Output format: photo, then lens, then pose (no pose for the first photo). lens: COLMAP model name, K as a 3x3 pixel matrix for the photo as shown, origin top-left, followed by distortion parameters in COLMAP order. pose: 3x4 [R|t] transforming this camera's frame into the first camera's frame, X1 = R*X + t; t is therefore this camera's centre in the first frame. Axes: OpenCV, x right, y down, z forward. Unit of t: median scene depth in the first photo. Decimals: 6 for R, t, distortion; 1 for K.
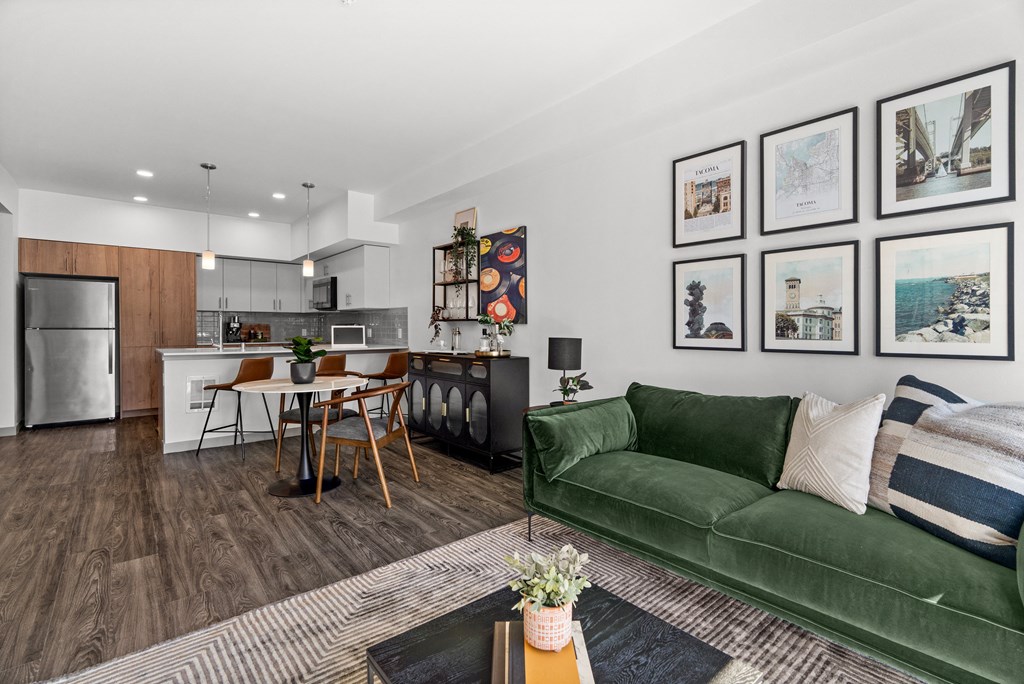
lens RADIAL K [[472.9, 0, 505.7], [0, 472.9, 329.2], [0, 0, 1]] dist [-0.000804, 0.000004]
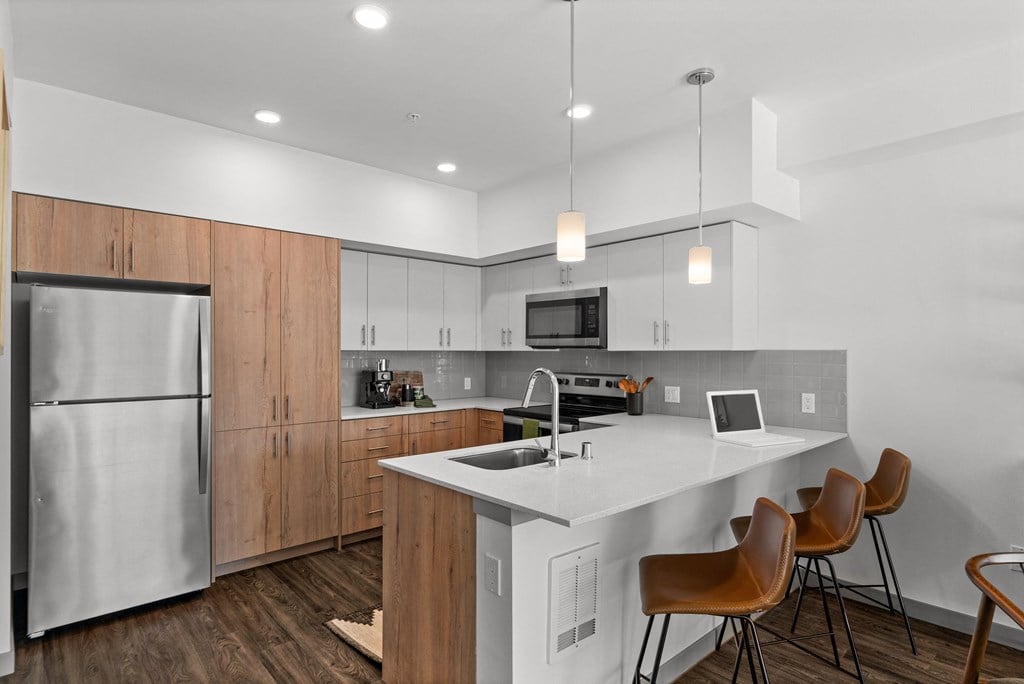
lens RADIAL K [[549.5, 0, 512.3], [0, 549.5, 352.6], [0, 0, 1]] dist [0.001063, 0.000411]
pose [[0.999228, -0.000923, 0.039284, -1.197816], [0.000888, 0.999999, 0.000910, -0.095411], [-0.039284, -0.000875, 0.999228, 0.975021]]
